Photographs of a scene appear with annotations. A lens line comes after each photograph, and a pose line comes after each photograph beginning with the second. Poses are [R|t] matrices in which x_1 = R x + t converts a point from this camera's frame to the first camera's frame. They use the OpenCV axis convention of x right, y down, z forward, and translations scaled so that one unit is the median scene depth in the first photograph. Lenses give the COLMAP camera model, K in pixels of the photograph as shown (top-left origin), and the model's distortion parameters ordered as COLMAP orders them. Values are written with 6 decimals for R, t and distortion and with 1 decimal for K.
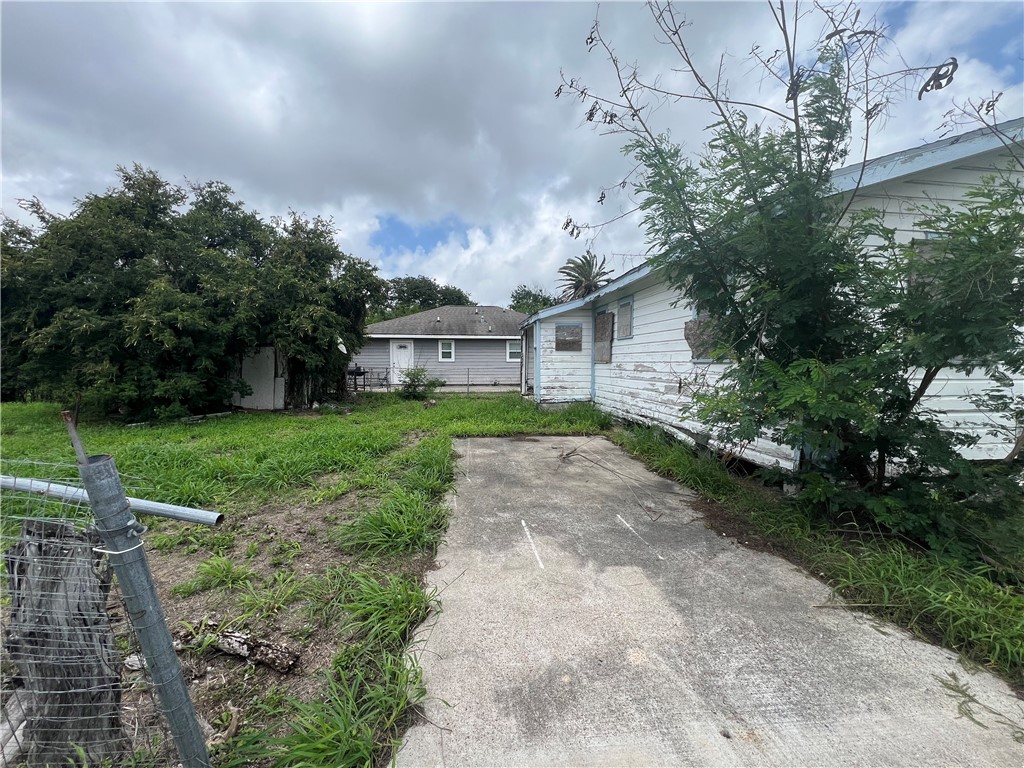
lens RADIAL K [[412.4, 0, 509.0], [0, 412.4, 383.6], [0, 0, 1]] dist [-0.003580, 0.001103]
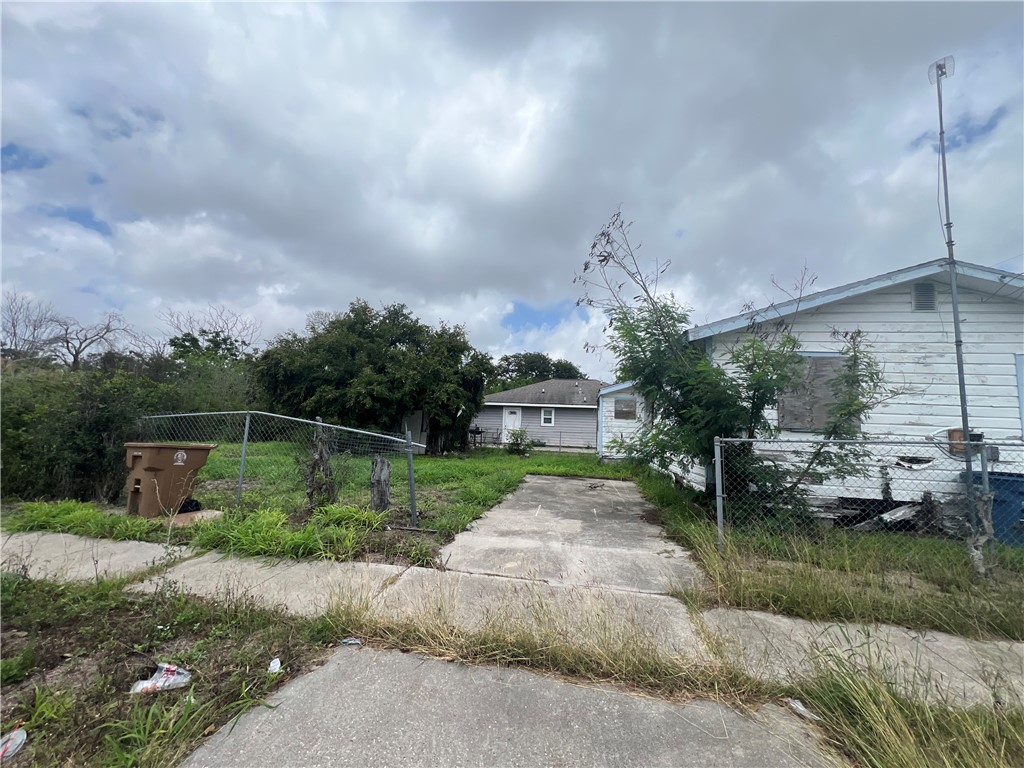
lens RADIAL K [[412.4, 0, 512.4], [0, 412.4, 379.2], [0, 0, 1]] dist [-0.003580, 0.001103]
pose [[0.958885, 0.004327, -0.283762, 0.145887], [-0.053928, 0.984443, -0.167224, 0.029060], [0.278624, 0.175652, 0.944201, -0.303300]]
